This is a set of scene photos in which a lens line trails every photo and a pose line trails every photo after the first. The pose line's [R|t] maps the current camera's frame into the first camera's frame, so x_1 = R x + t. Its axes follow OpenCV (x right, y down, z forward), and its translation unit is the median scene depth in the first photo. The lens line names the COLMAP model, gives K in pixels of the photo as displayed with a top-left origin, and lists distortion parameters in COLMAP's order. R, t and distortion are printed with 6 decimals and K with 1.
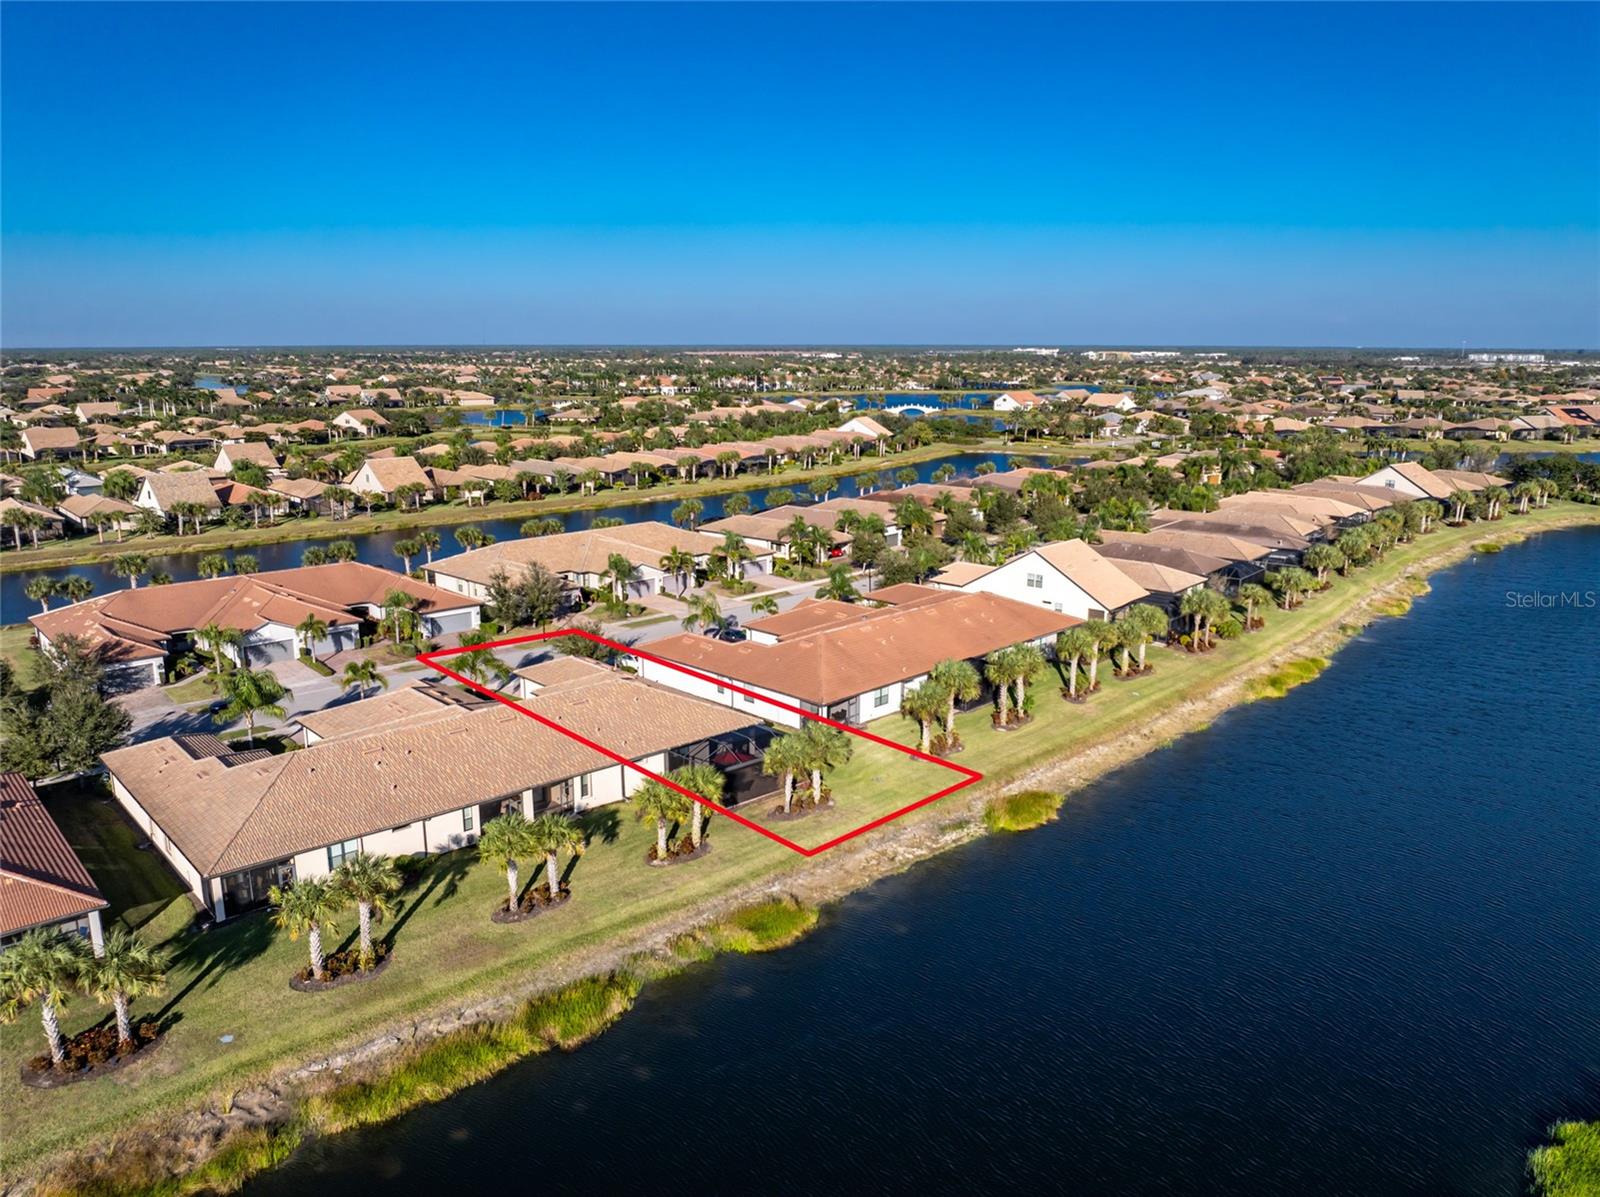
lens RADIAL K [[1156.6, 0, 800.0], [0, 1156.6, 598.5], [0, 0, 1]] dist [-0.035298, -0.000565]
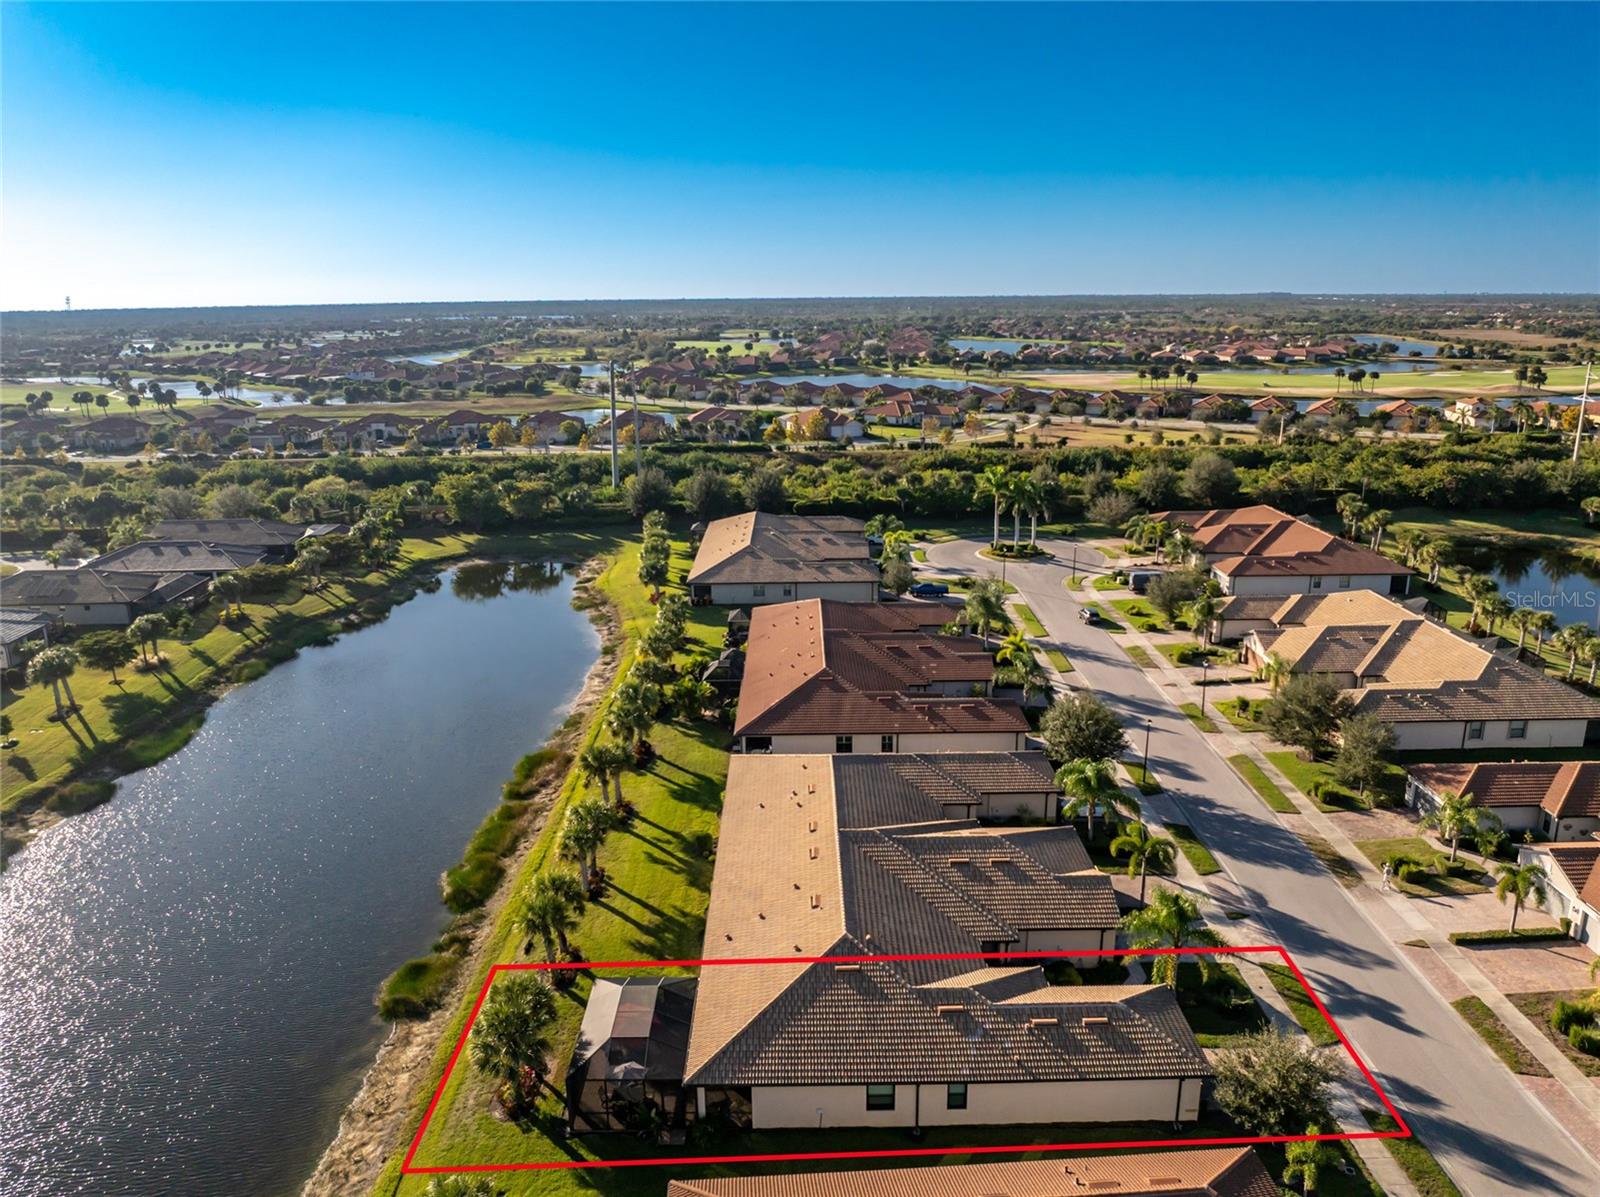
lens RADIAL K [[1156.6, 0, 800.0], [0, 1156.6, 598.5], [0, 0, 1]] dist [-0.035298, -0.000565]
pose [[-0.677198, 0.206878, -0.706119, 0.391803], [-0.134695, 0.908590, 0.395376, -0.493353], [0.723367, 0.362858, -0.587430, 1.705825]]
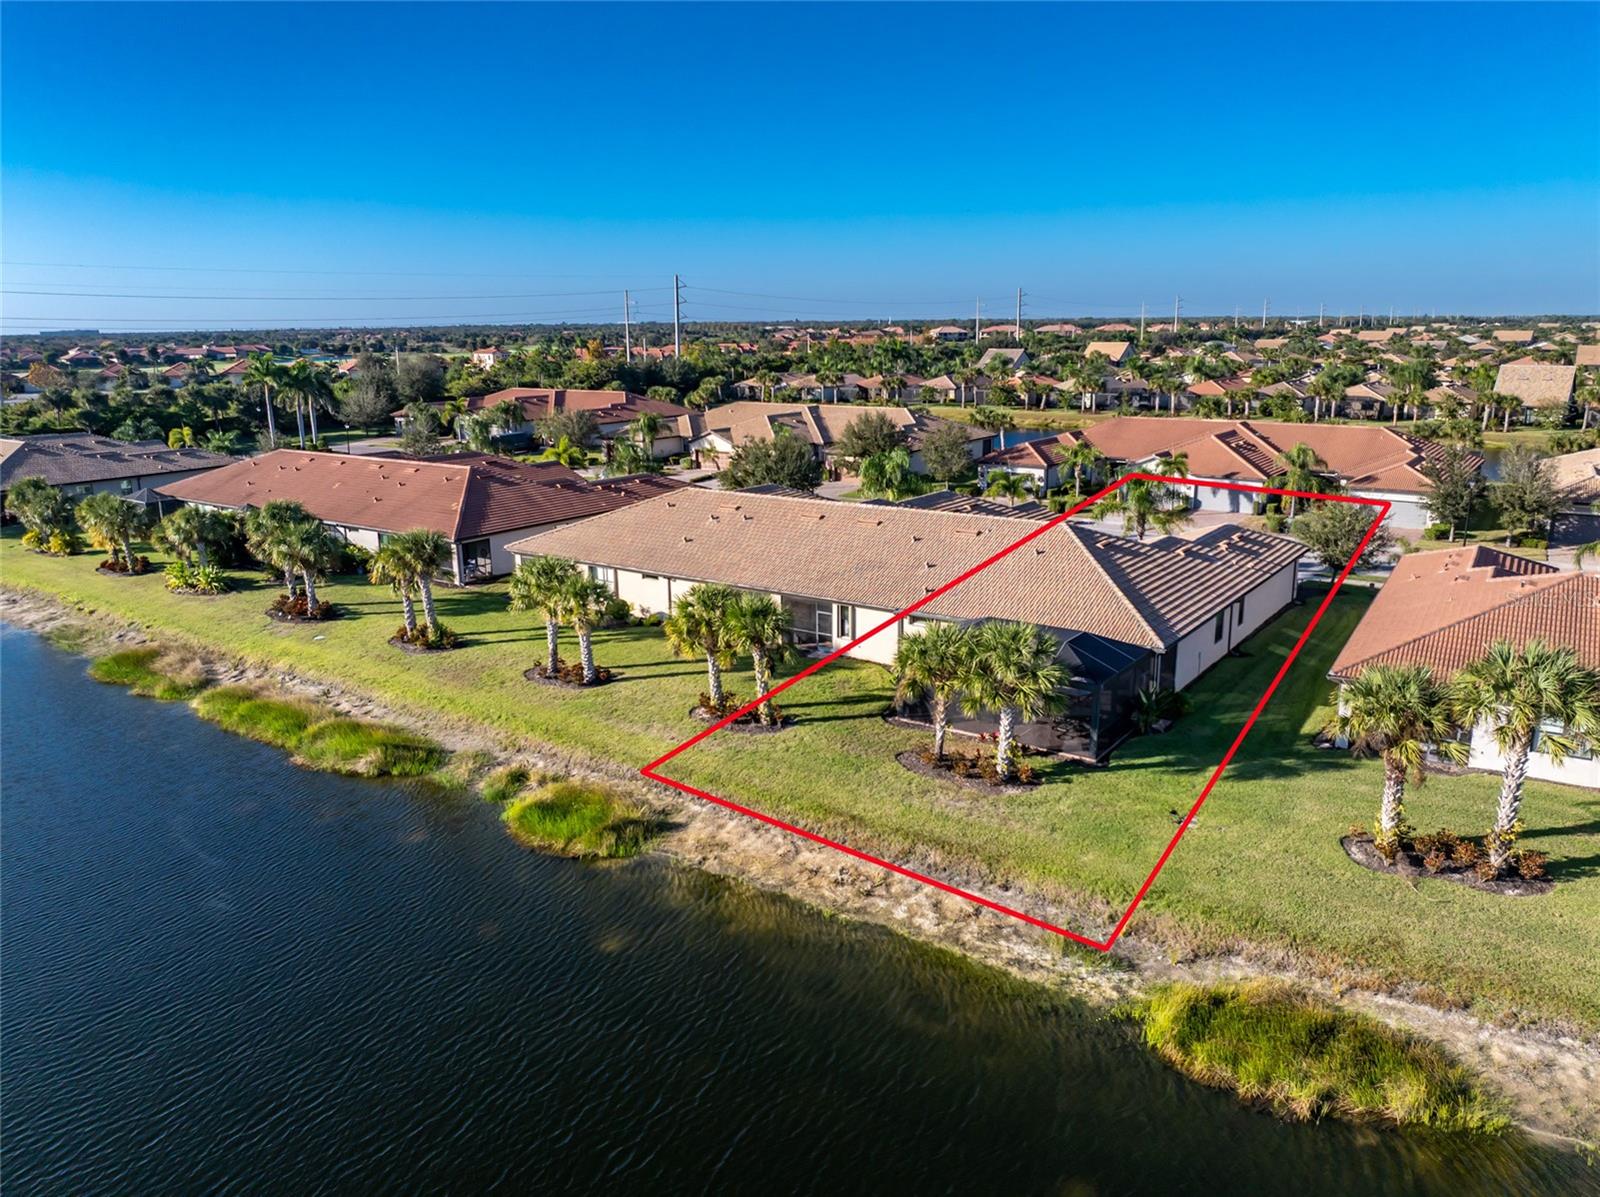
lens RADIAL K [[1156.6, 0, 800.0], [0, 1156.6, 598.5], [0, 0, 1]] dist [-0.035298, -0.000565]
pose [[0.204866, 0.228696, -0.951697, 0.561474], [-0.198192, 0.961871, 0.188477, 0.022582], [0.958514, 0.150006, 0.242380, 0.925769]]
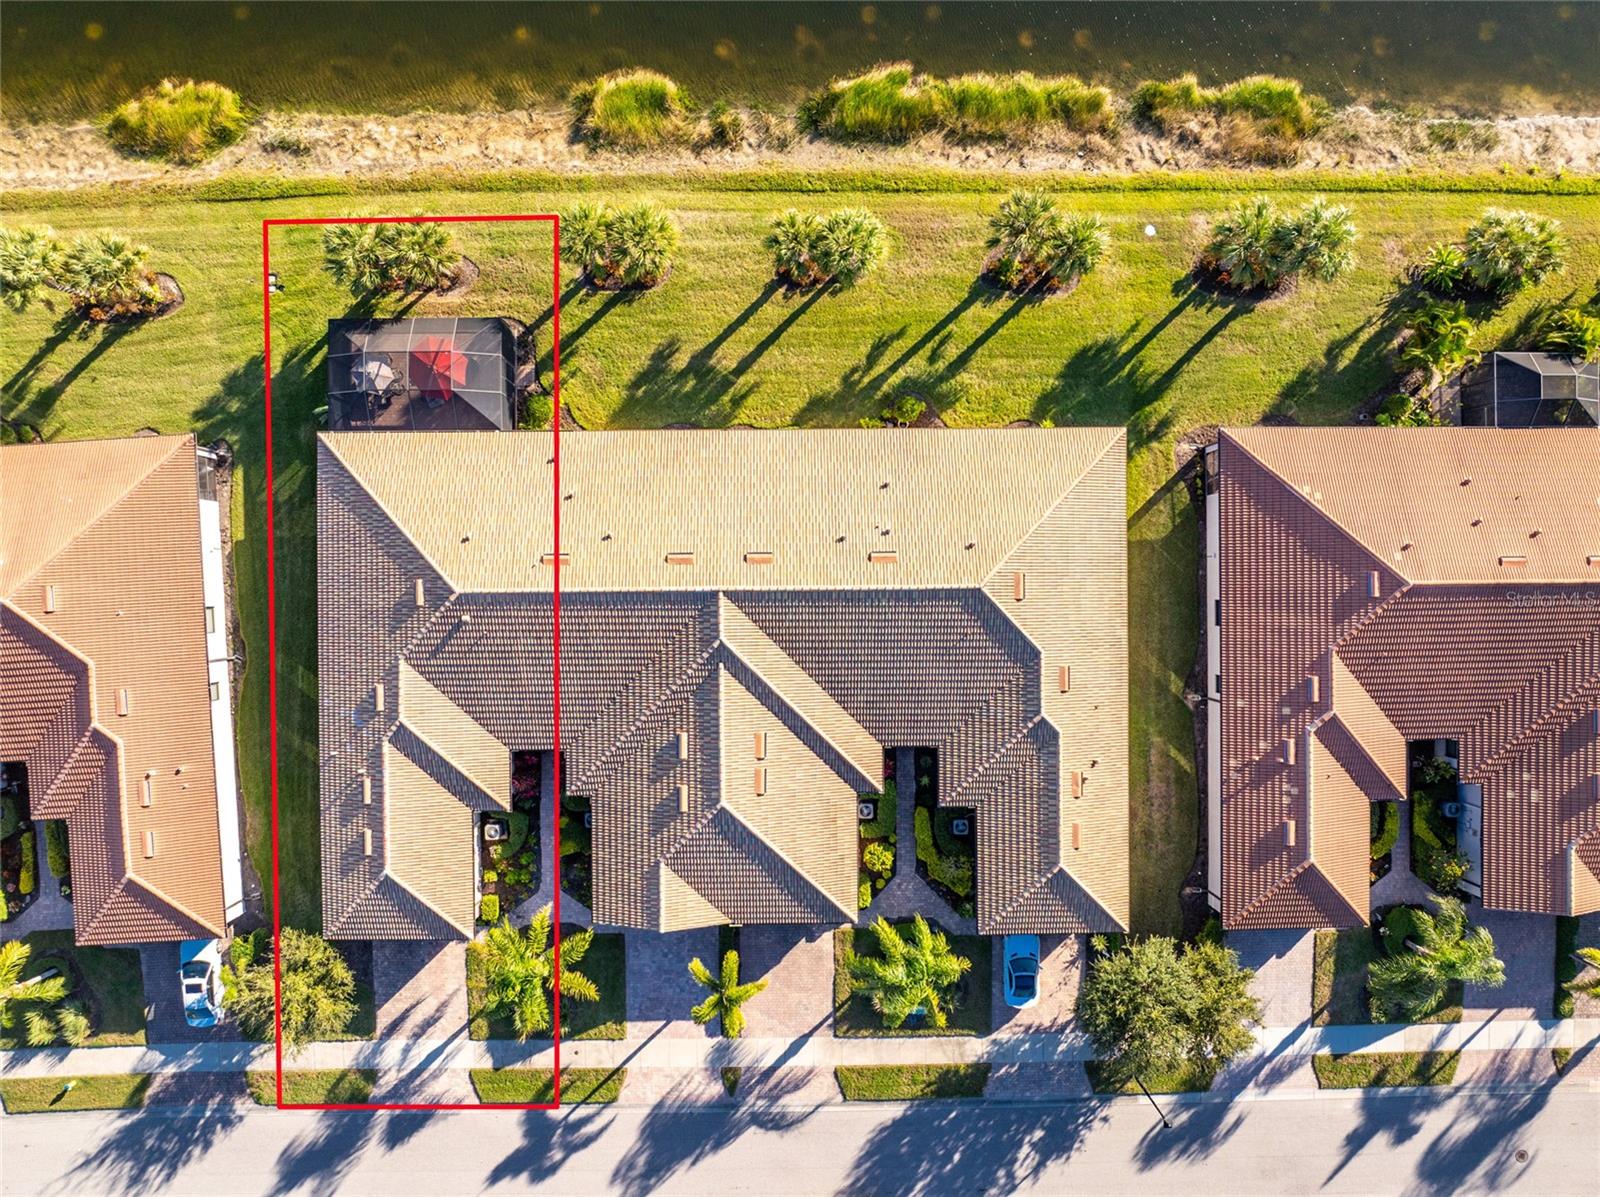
lens RADIAL K [[1156.6, 0, 800.0], [0, 1156.6, 598.5], [0, 0, 1]] dist [-0.035298, -0.000565]
pose [[-0.739017, -0.673681, 0.002773, -0.387781], [0.137879, -0.147219, 0.979447, -0.653360], [-0.659426, 0.724210, 0.201684, 0.990508]]
